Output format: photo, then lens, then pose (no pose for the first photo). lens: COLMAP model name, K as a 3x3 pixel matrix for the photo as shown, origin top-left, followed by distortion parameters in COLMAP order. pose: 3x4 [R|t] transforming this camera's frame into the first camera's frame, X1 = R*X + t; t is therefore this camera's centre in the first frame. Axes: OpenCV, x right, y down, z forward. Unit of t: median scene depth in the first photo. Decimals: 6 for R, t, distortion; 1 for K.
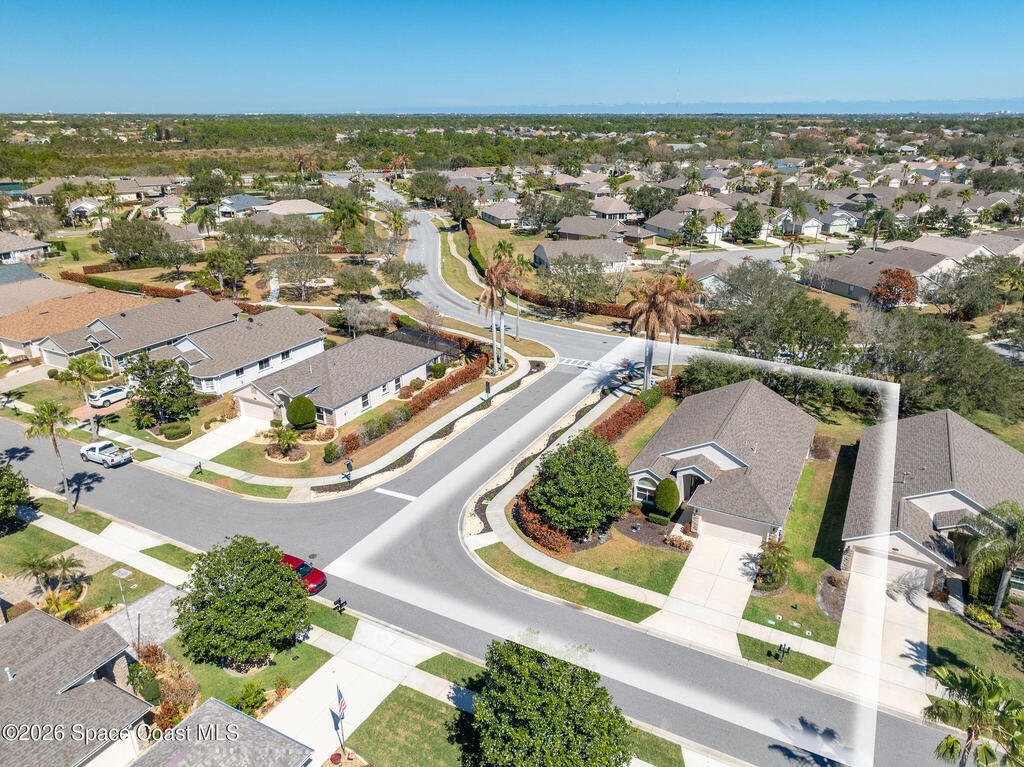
lens RADIAL K [[723.0, 0, 512.9], [0, 723.0, 382.8], [0, 0, 1]] dist [0.003533, 0.013512]
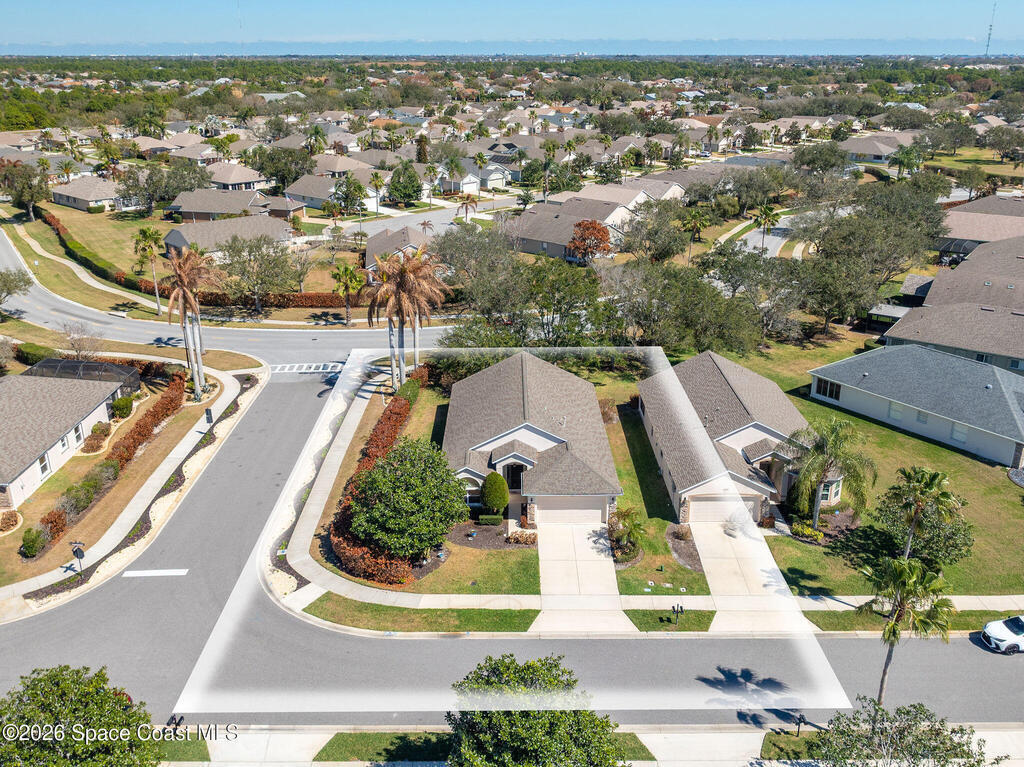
lens RADIAL K [[878.0, 0, 511.6], [0, 878.0, 384.5], [0, 0, 1]] dist [0.015705, -0.011705]
pose [[0.883537, -0.168406, 0.437038, -0.149976], [0.167650, 0.985009, 0.040629, -0.010262], [-0.437328, 0.037372, 0.898525, 0.006744]]
